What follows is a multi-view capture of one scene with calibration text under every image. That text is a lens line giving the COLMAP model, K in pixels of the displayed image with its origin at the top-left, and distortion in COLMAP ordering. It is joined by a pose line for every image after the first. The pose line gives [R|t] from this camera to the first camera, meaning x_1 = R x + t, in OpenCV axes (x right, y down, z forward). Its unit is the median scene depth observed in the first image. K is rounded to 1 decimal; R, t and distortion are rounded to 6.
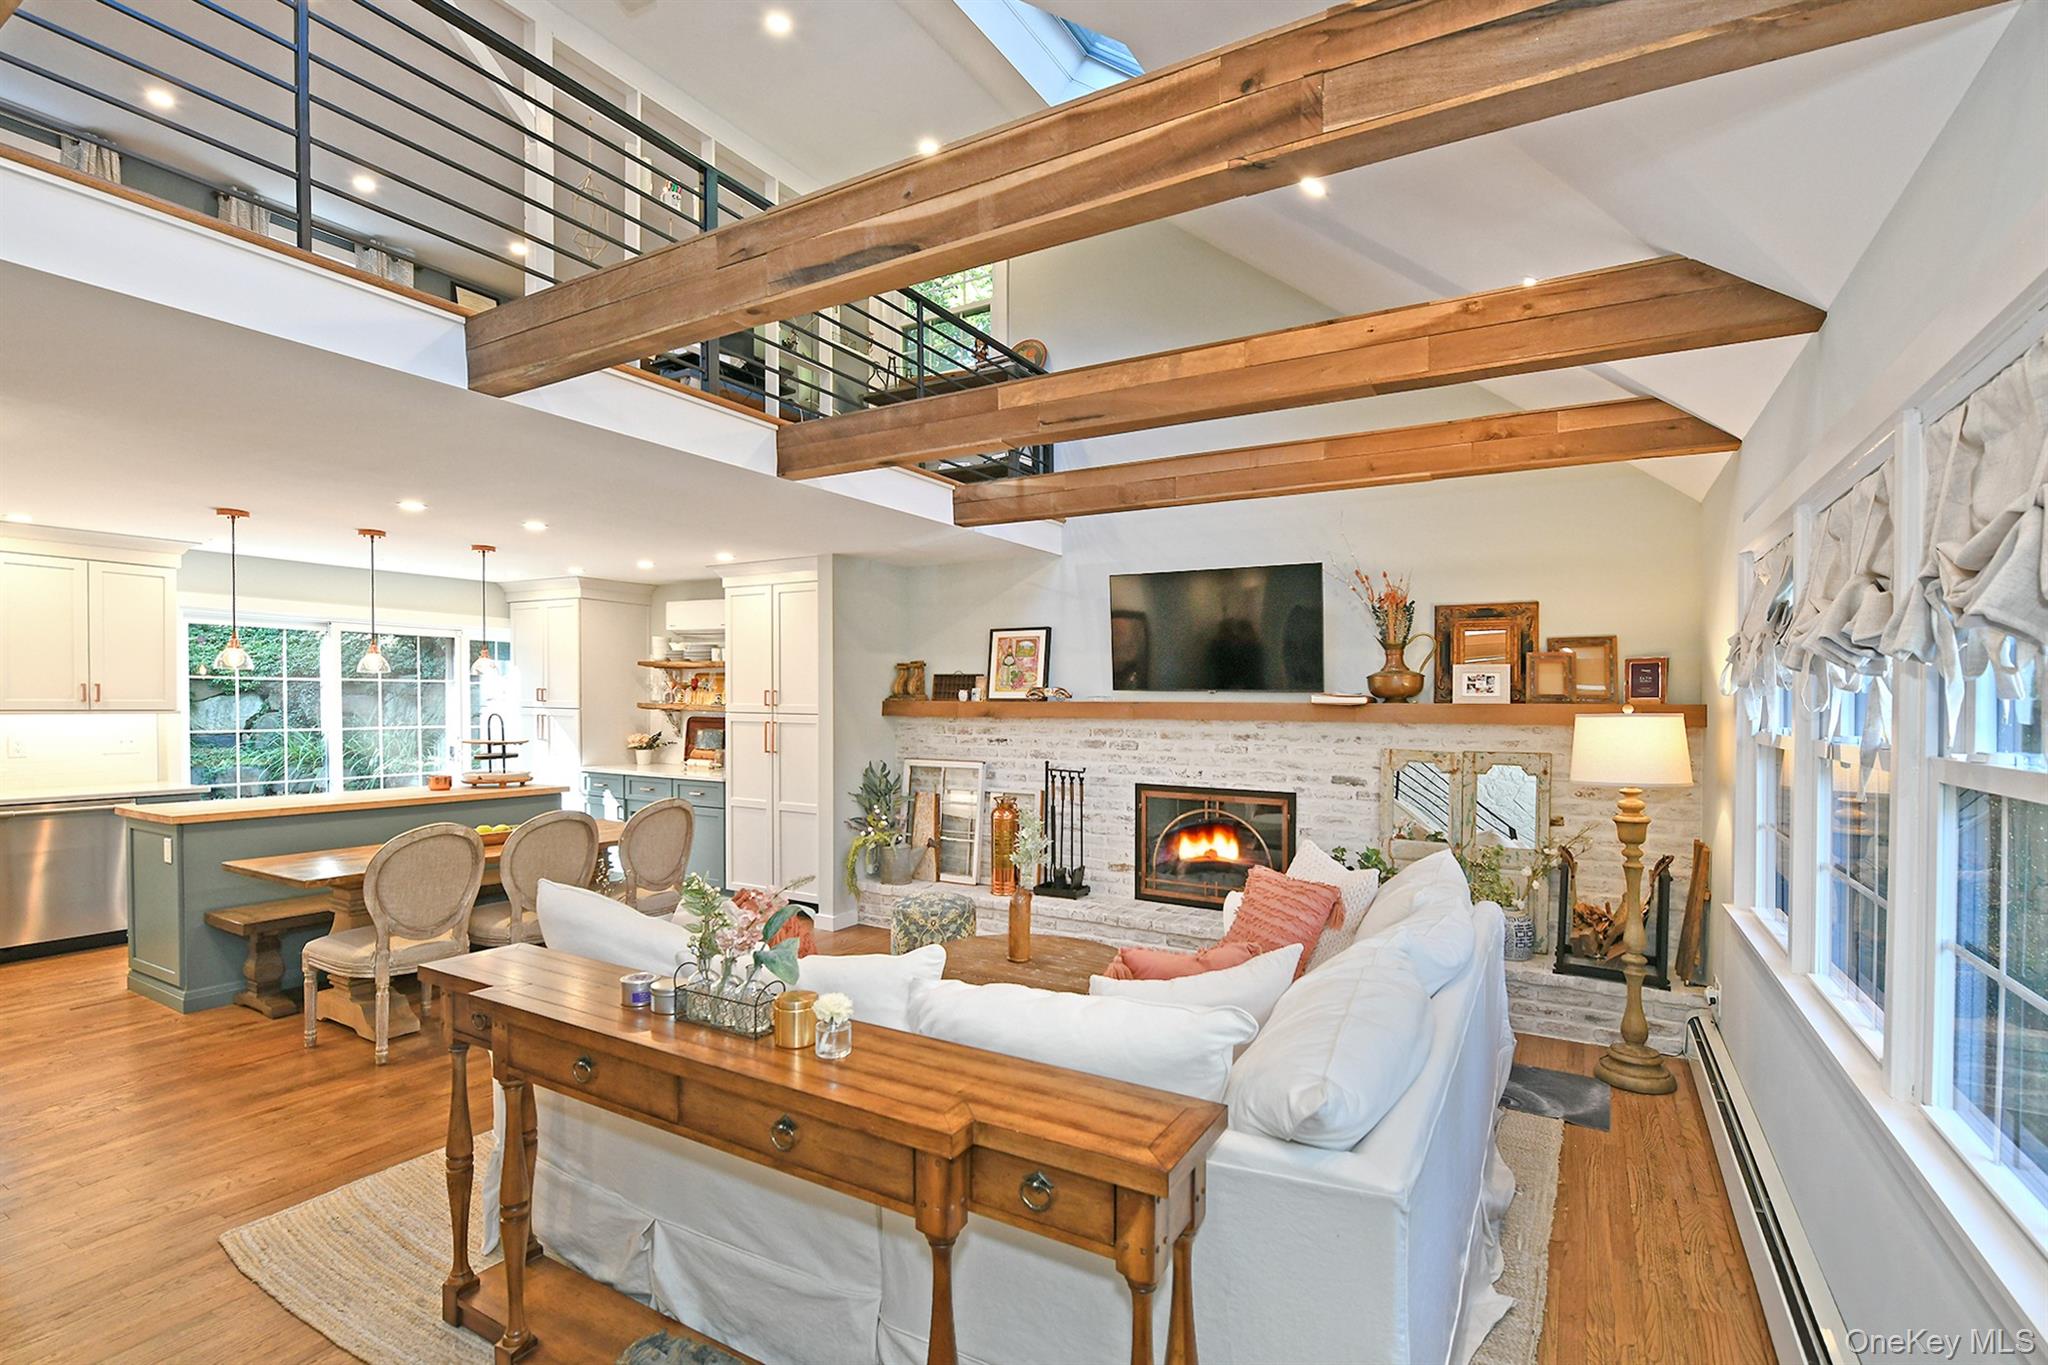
lens RADIAL K [[810.9, 0, 1018.5], [0, 810.9, 745.8], [0, 0, 1]] dist [-0.012165, -0.000037]
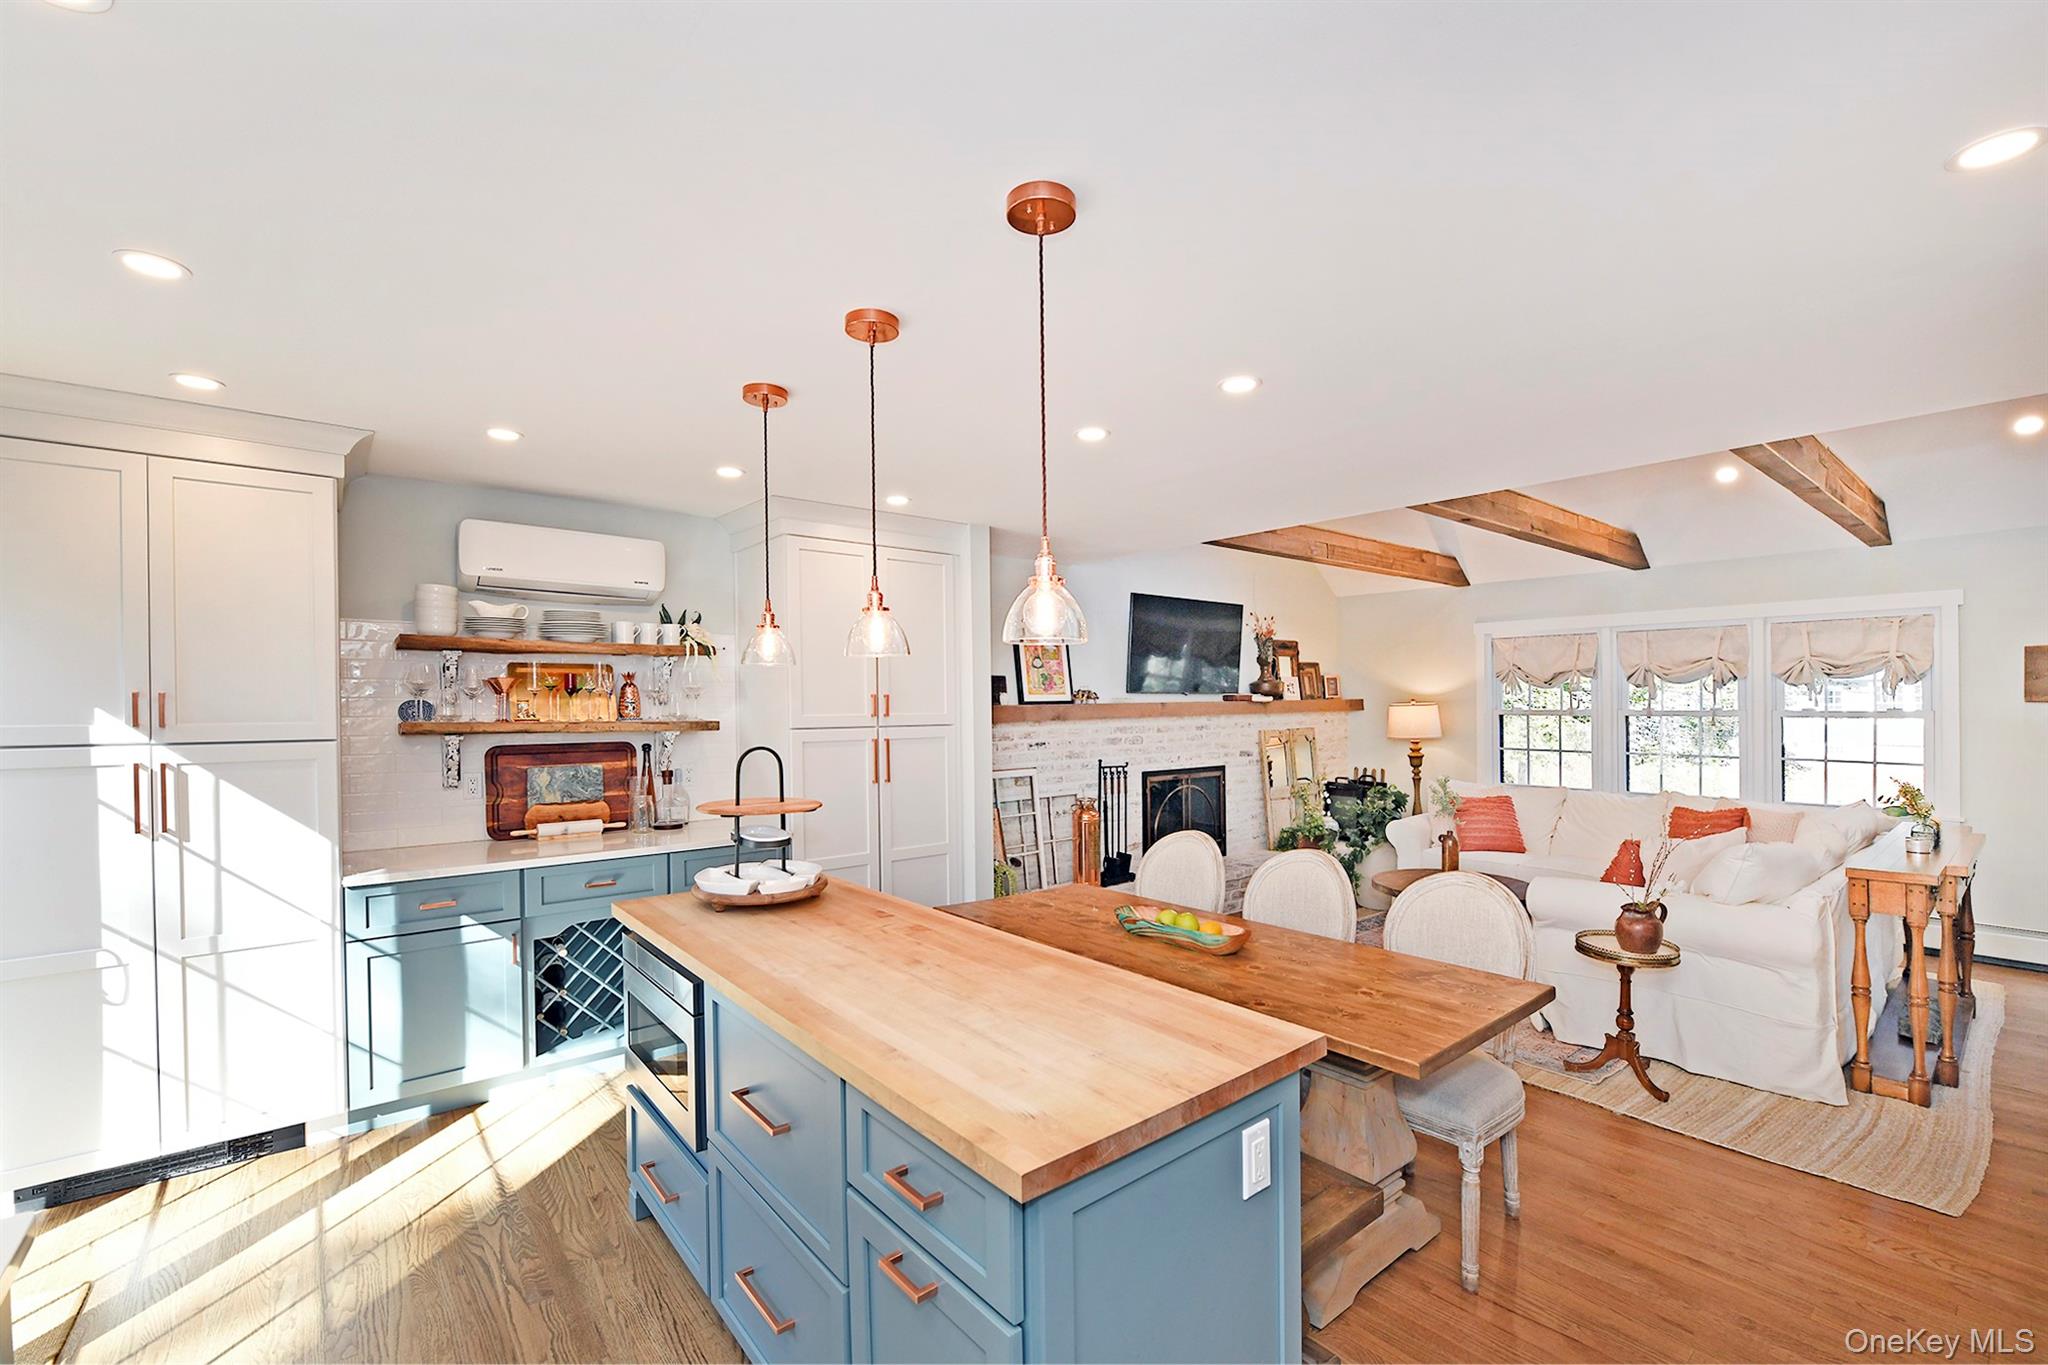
lens RADIAL K [[846.9, 0, 1027.4], [0, 846.9, 727.6], [0, 0, 1]] dist [-0.002962, -0.000176]
pose [[0.414593, -0.040997, 0.909083, -1.030494], [0.062084, 0.997931, 0.016691, -0.048298], [-0.907887, 0.049519, 0.416281, 0.633774]]
